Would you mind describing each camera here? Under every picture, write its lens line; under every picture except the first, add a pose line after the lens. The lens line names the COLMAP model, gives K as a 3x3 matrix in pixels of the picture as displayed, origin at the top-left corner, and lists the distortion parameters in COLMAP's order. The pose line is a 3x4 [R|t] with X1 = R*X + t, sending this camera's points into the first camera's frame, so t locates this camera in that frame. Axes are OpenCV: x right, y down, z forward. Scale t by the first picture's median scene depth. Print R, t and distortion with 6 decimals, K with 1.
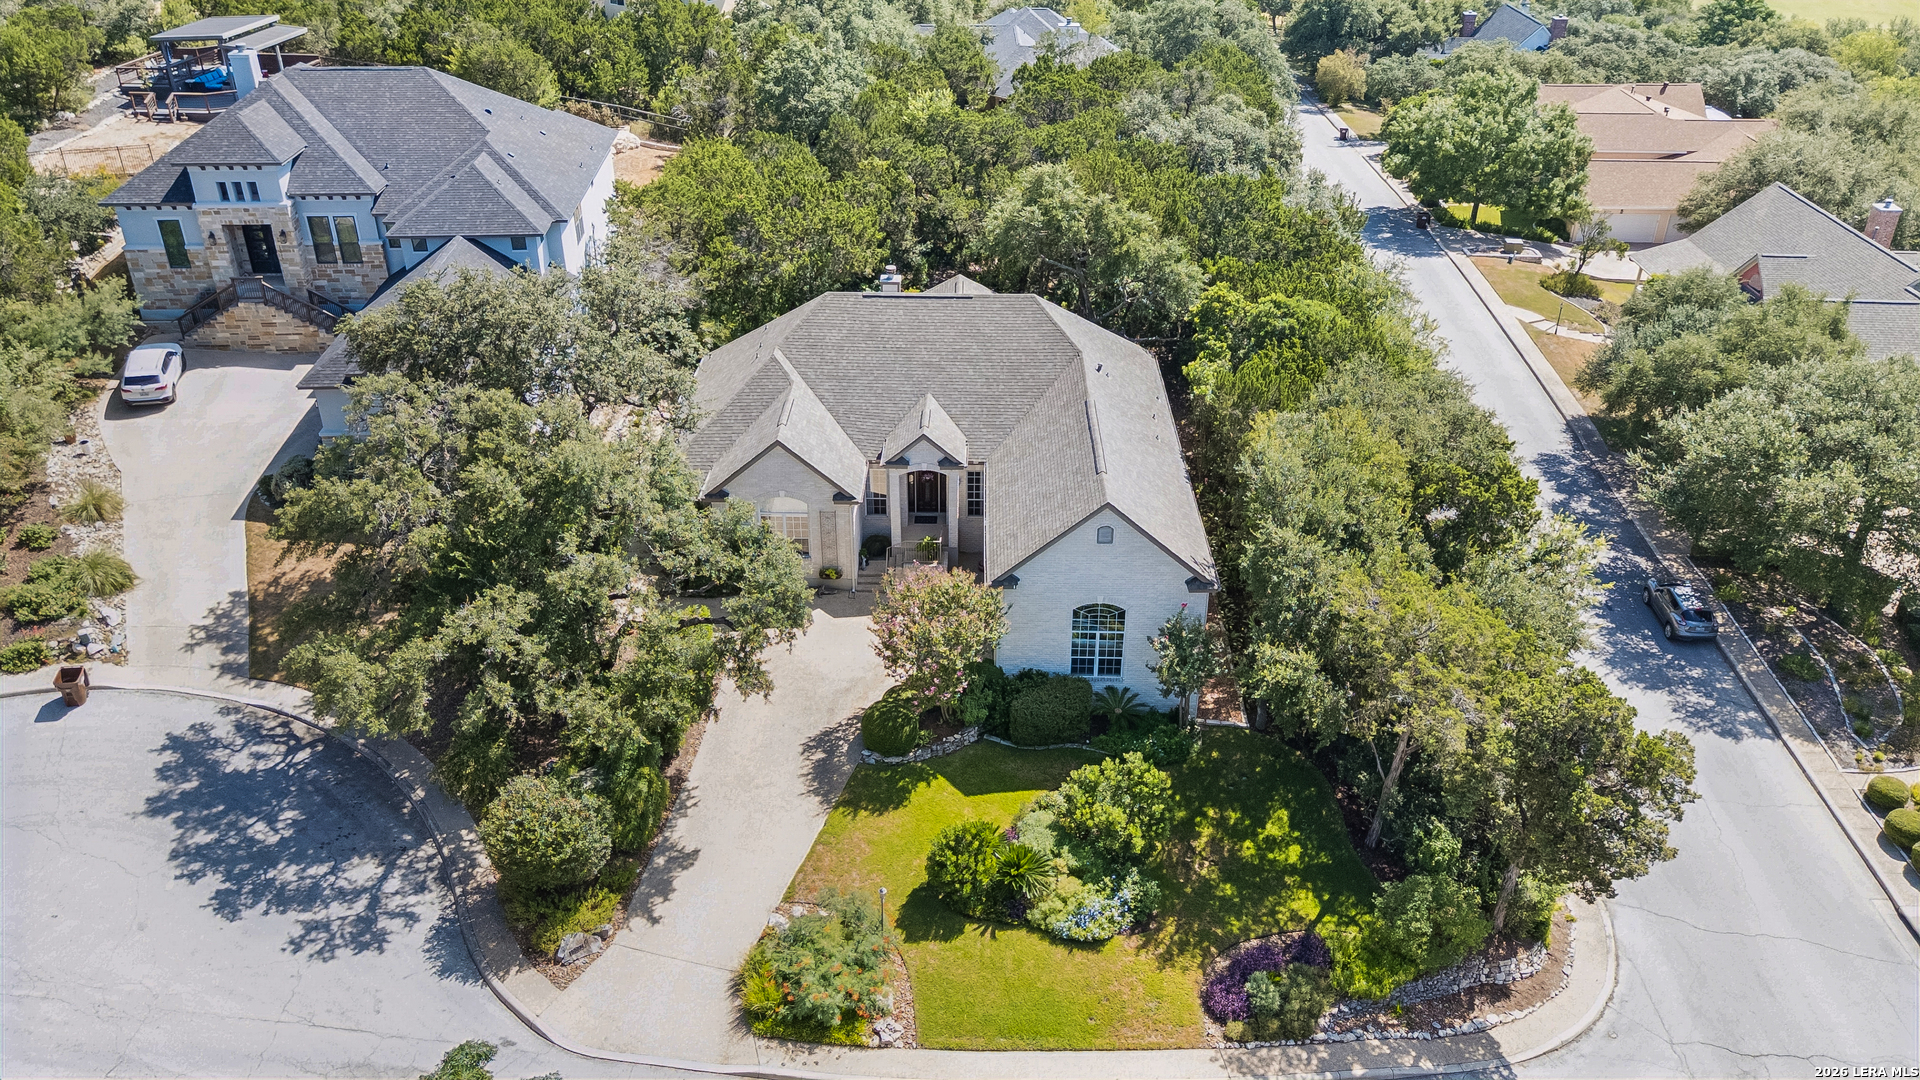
lens RADIAL K [[1424.3, 0, 960.7], [0, 1424.3, 539.6], [0, 0, 1]] dist [0.052864, -0.031939]
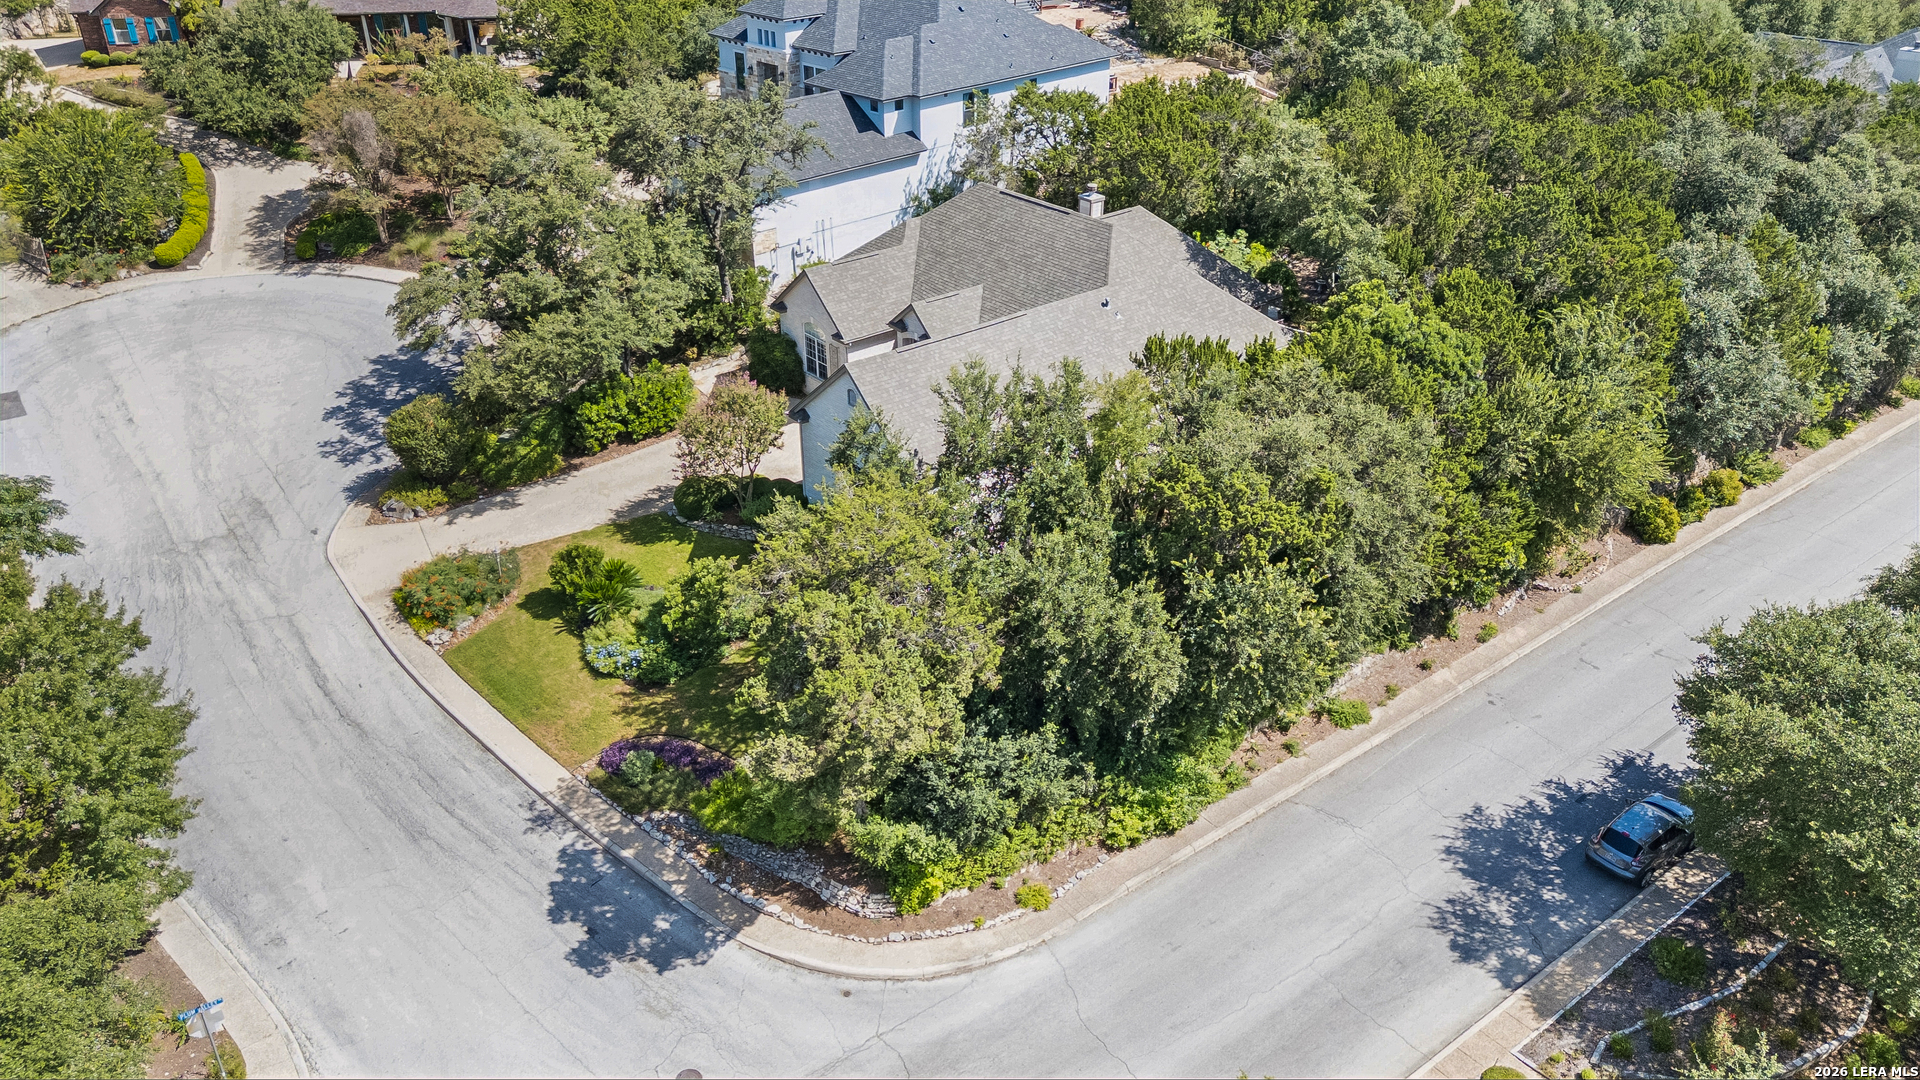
lens RADIAL K [[1424.3, 0, 959.6], [0, 1424.3, 547.7], [0, 0, 1]] dist [0.052864, -0.031939]
pose [[0.648761, 0.366037, -0.667177, 0.922250], [-0.365626, 0.918828, 0.148568, -0.088042], [0.667402, 0.147553, 0.729933, 0.280042]]
